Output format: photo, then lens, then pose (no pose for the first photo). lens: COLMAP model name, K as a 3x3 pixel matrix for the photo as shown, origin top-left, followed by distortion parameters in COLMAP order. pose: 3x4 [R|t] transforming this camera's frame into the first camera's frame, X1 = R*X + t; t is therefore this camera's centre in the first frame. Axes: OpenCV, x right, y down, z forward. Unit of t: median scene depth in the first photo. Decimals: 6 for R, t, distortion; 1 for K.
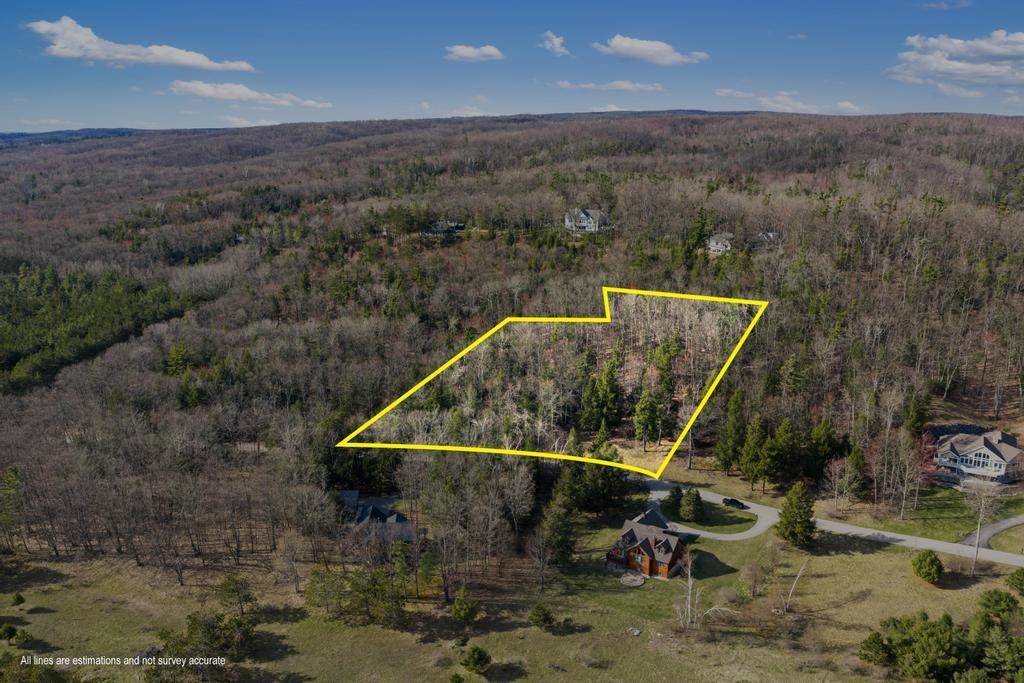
lens RADIAL K [[847.6, 0, 510.2], [0, 847.6, 343.1], [0, 0, 1]] dist [0.021138, -0.034338]
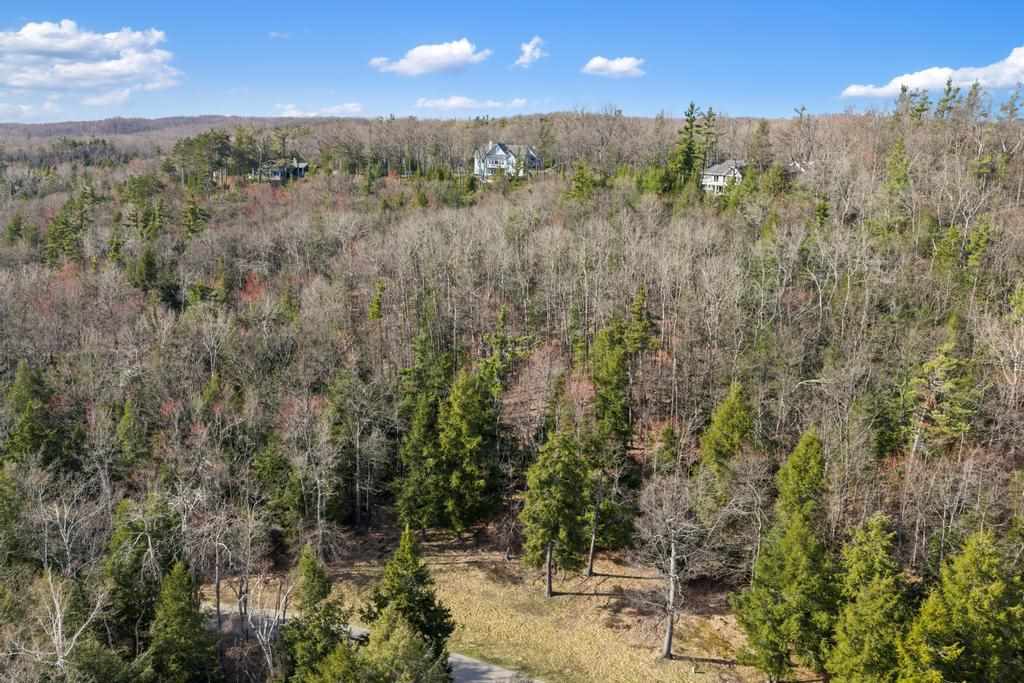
lens RADIAL K [[901.2, 0, 513.3], [0, 901.2, 339.9], [0, 0, 1]] dist [0.012340, -0.004819]
pose [[0.998335, 0.032283, 0.047798, 0.118532], [-0.030077, 0.998481, -0.046172, 0.033562], [-0.049216, 0.044657, 0.997789, 0.590186]]
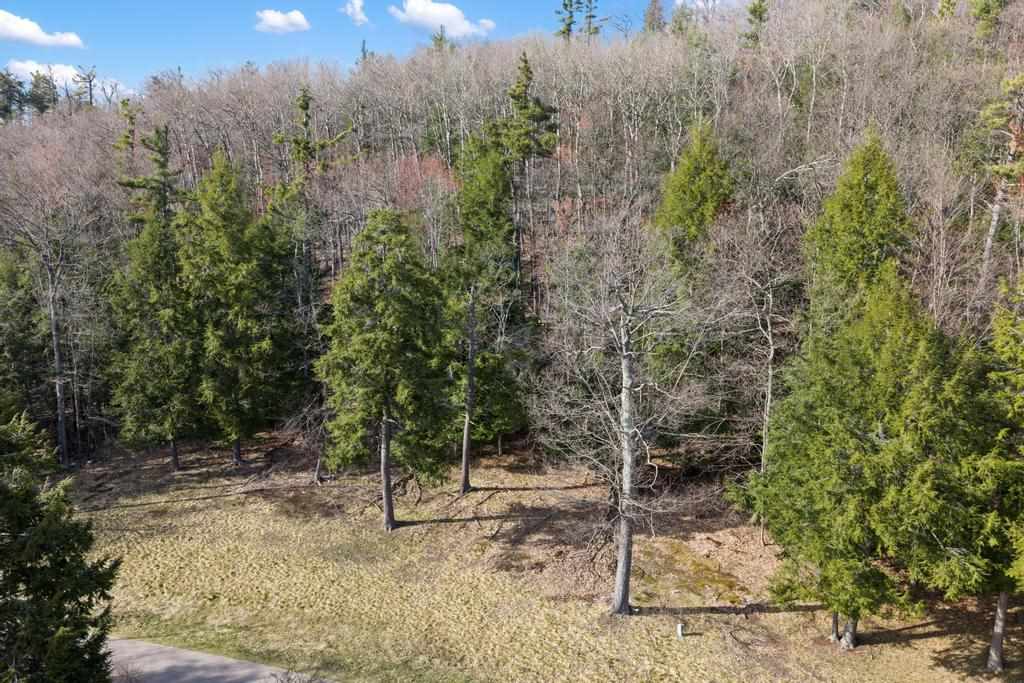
lens RADIAL K [[847.6, 0, 512.7], [0, 847.6, 345.1], [0, 0, 1]] dist [0.021138, -0.034338]
pose [[0.984360, -0.021964, 0.174792, 0.151549], [0.036786, 0.995952, -0.082016, 0.101865], [-0.172283, 0.087163, 0.981183, 0.786495]]
